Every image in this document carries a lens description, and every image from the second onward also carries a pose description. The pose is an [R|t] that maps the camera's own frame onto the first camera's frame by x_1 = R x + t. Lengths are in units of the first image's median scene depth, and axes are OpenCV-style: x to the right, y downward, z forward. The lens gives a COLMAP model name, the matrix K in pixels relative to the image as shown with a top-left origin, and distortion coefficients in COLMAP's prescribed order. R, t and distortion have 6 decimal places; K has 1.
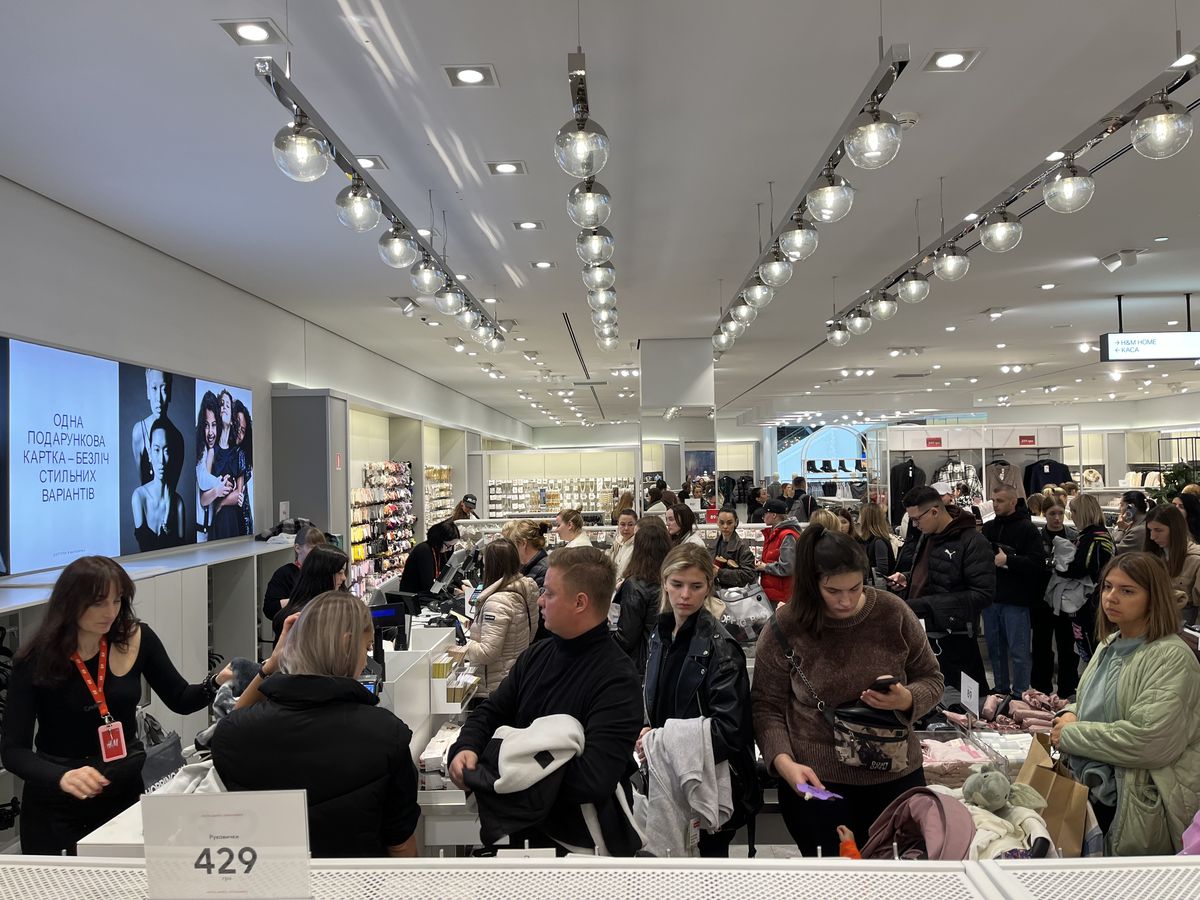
lens RADIAL K [[911.0, 0, 600.0], [0, 911.0, 450.0], [0, 0, 1]] dist [0.053261, -0.003725]
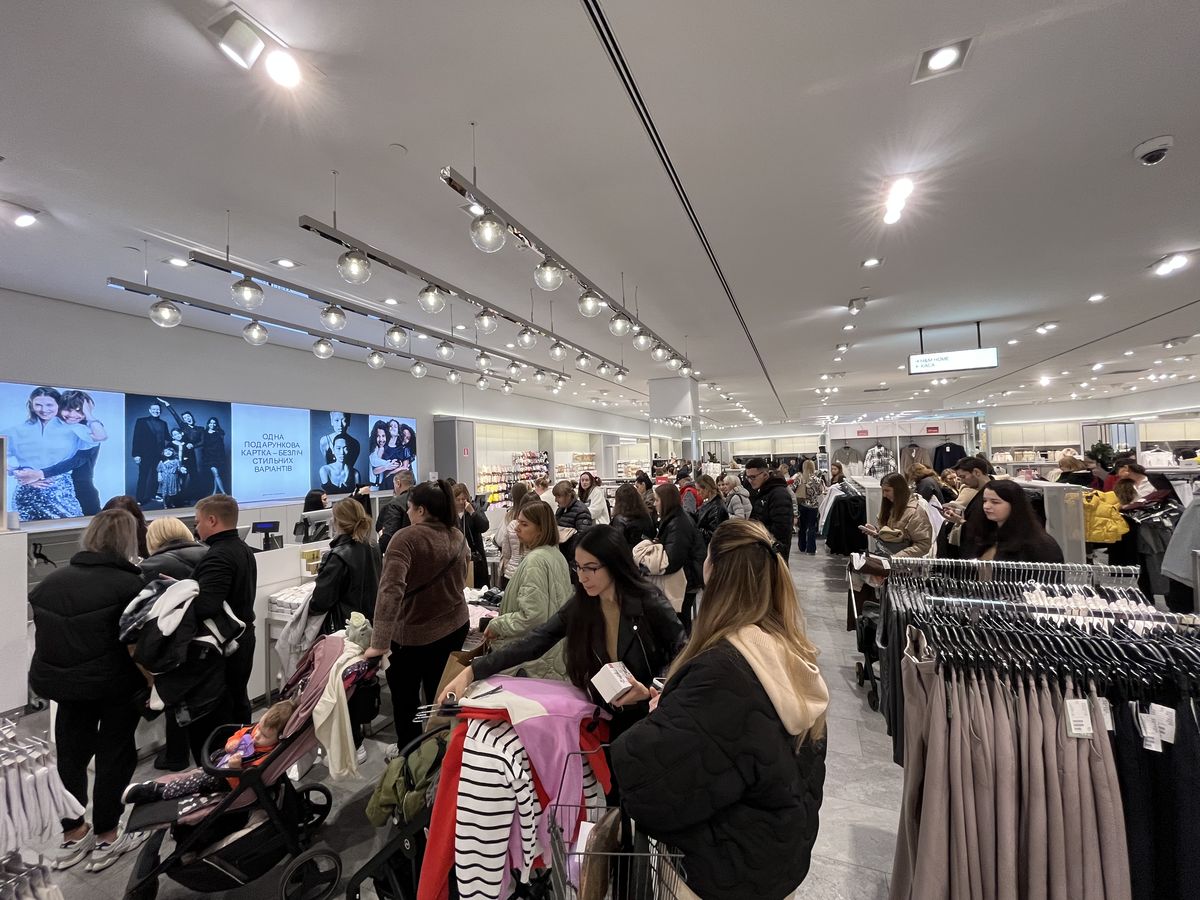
lens RADIAL K [[490.3, 0, 595.3], [0, 490.3, 447.0], [0, 0, 1]] dist [0.002827, 0.000196]
pose [[0.928456, -0.019419, -0.370934, 0.460708], [0.021648, 0.999764, 0.001845, 0.006801], [0.370811, -0.009743, 0.928657, 0.127752]]
